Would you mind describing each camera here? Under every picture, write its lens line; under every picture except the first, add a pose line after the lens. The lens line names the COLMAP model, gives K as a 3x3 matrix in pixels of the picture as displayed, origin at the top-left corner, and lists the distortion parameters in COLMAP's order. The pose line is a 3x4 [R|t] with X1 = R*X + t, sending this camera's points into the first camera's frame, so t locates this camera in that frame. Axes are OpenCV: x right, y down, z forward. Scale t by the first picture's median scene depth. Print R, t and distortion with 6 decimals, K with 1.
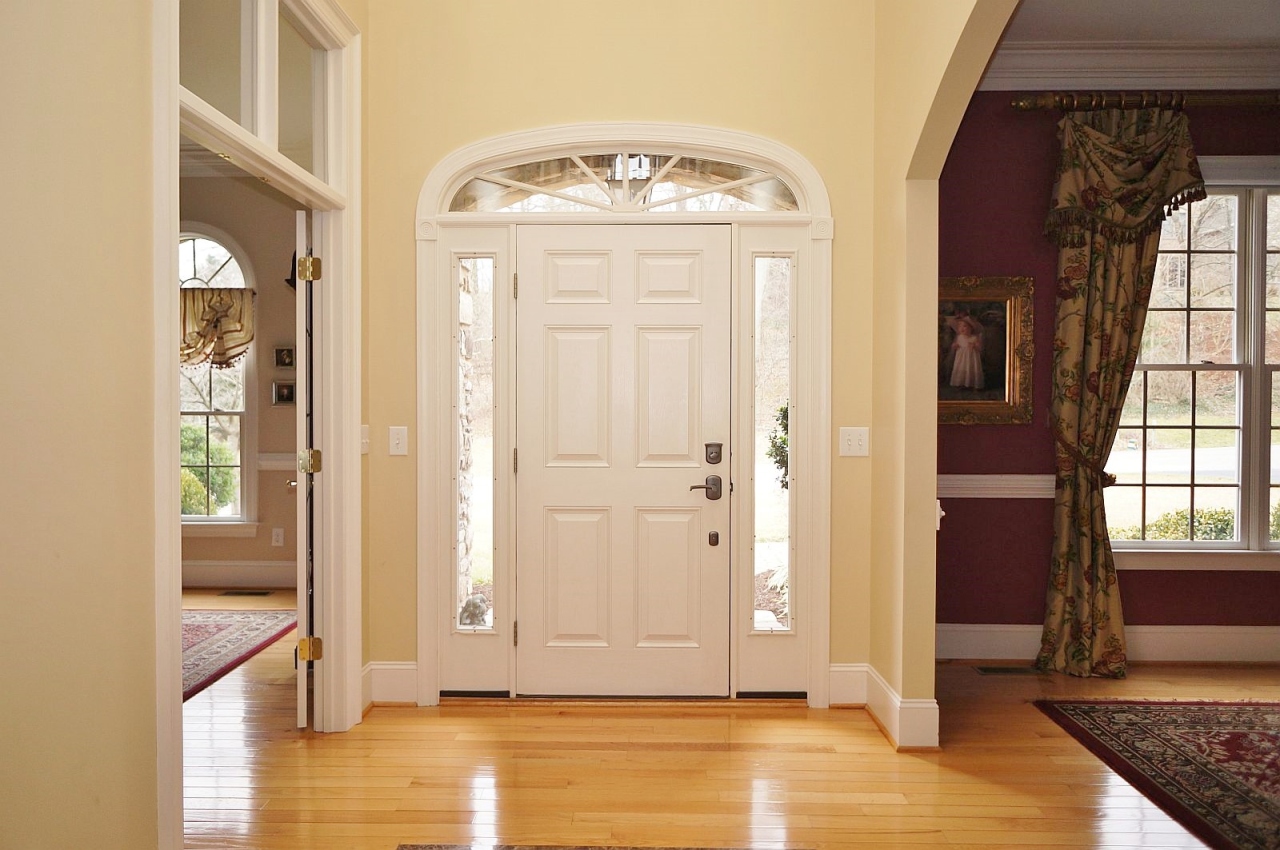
lens RADIAL K [[870.4, 0, 630.7], [0, 870.4, 417.8], [0, 0, 1]] dist [-0.007796, 0.008147]
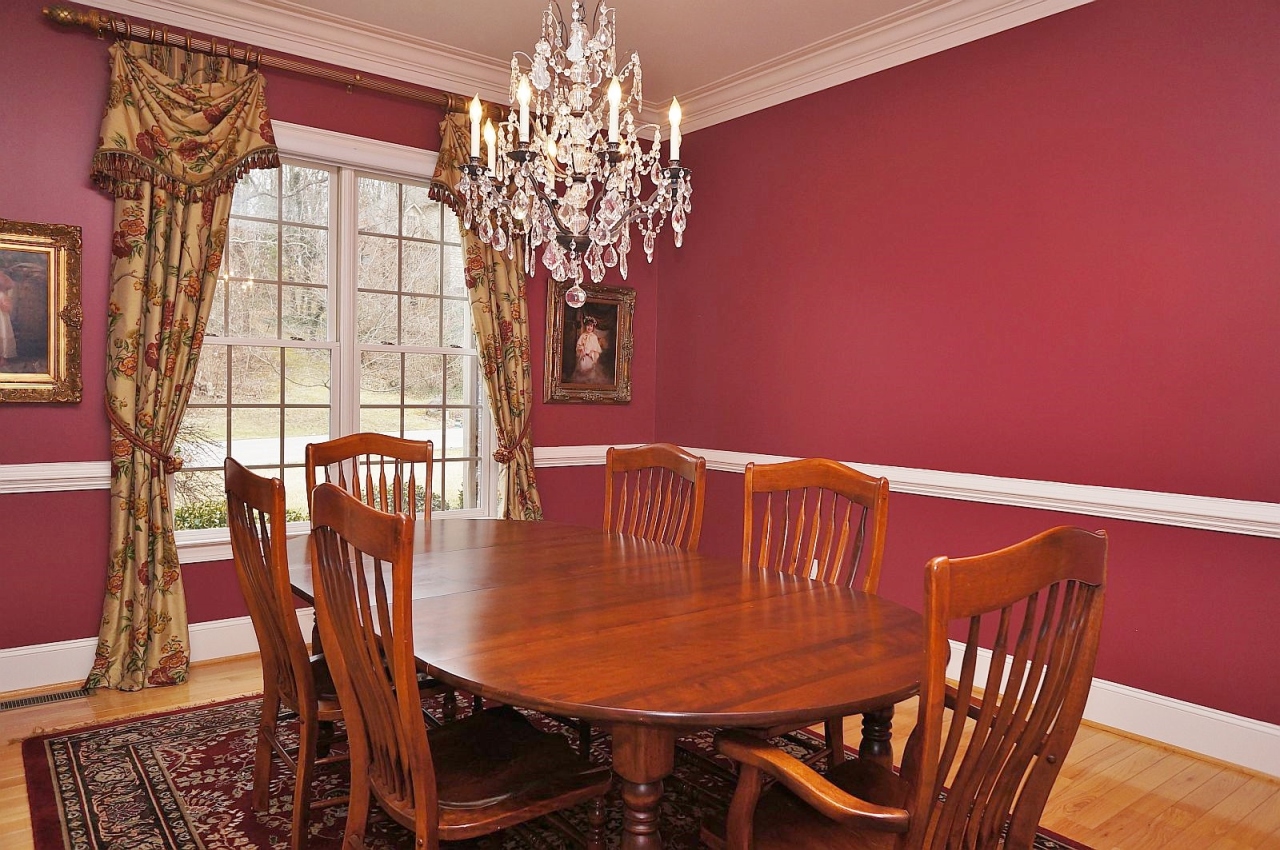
lens RADIAL K [[870.4, 0, 630.7], [0, 870.4, 417.8], [0, 0, 1]] dist [-0.007796, 0.008147]
pose [[0.779287, -0.010029, 0.626586, 0.360928], [-0.005189, 0.999734, 0.022455, 0.000620], [-0.626645, -0.020750, 0.779028, 0.008676]]
